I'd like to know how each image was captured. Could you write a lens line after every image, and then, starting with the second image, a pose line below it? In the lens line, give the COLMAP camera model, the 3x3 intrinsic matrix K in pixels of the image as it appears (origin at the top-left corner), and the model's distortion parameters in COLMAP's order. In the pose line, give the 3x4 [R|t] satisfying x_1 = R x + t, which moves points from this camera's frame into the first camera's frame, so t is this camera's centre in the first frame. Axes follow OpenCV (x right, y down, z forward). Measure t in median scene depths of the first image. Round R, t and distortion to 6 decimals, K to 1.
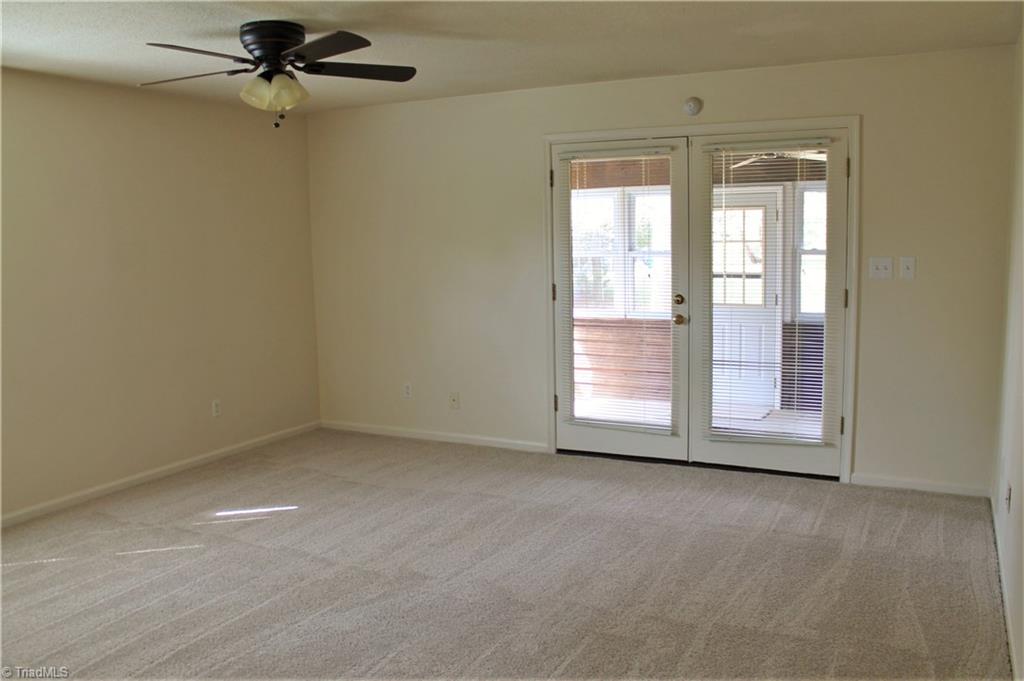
lens RADIAL K [[879.5, 0, 512.0], [0, 879.5, 340.5], [0, 0, 1]] dist [-0.152027, 0.141564]
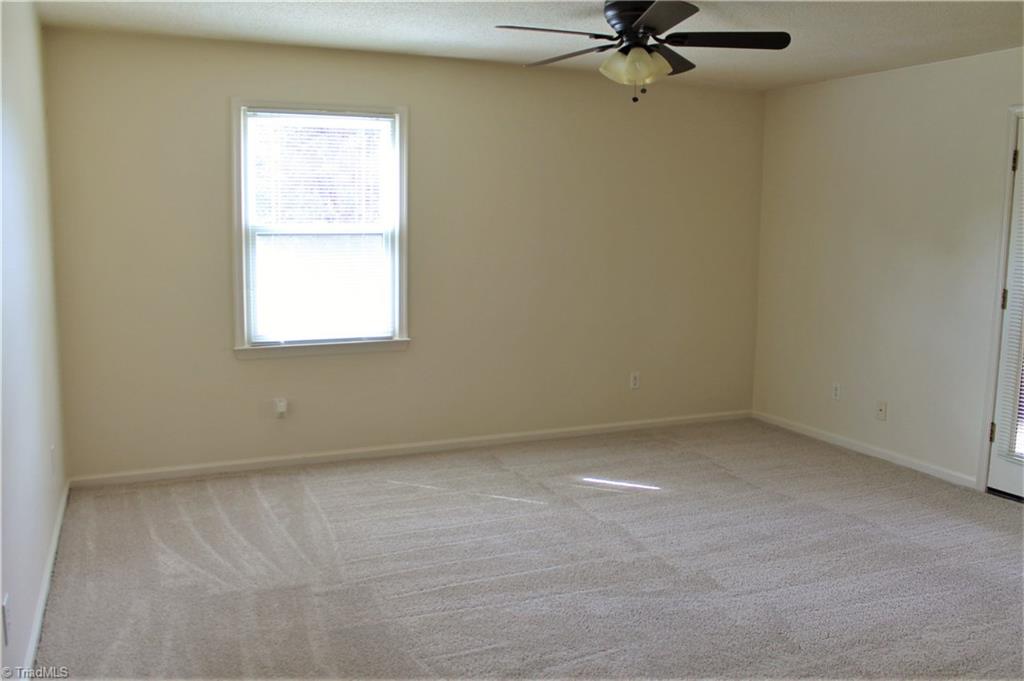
lens RADIAL K [[879.5, 0, 512.0], [0, 879.5, 340.5], [0, 0, 1]] dist [-0.152027, 0.141564]
pose [[0.791970, 0.118362, -0.598977, 0.224153], [-0.108249, 0.992708, 0.053039, -0.011570], [0.600887, 0.022834, 0.799008, 0.116719]]
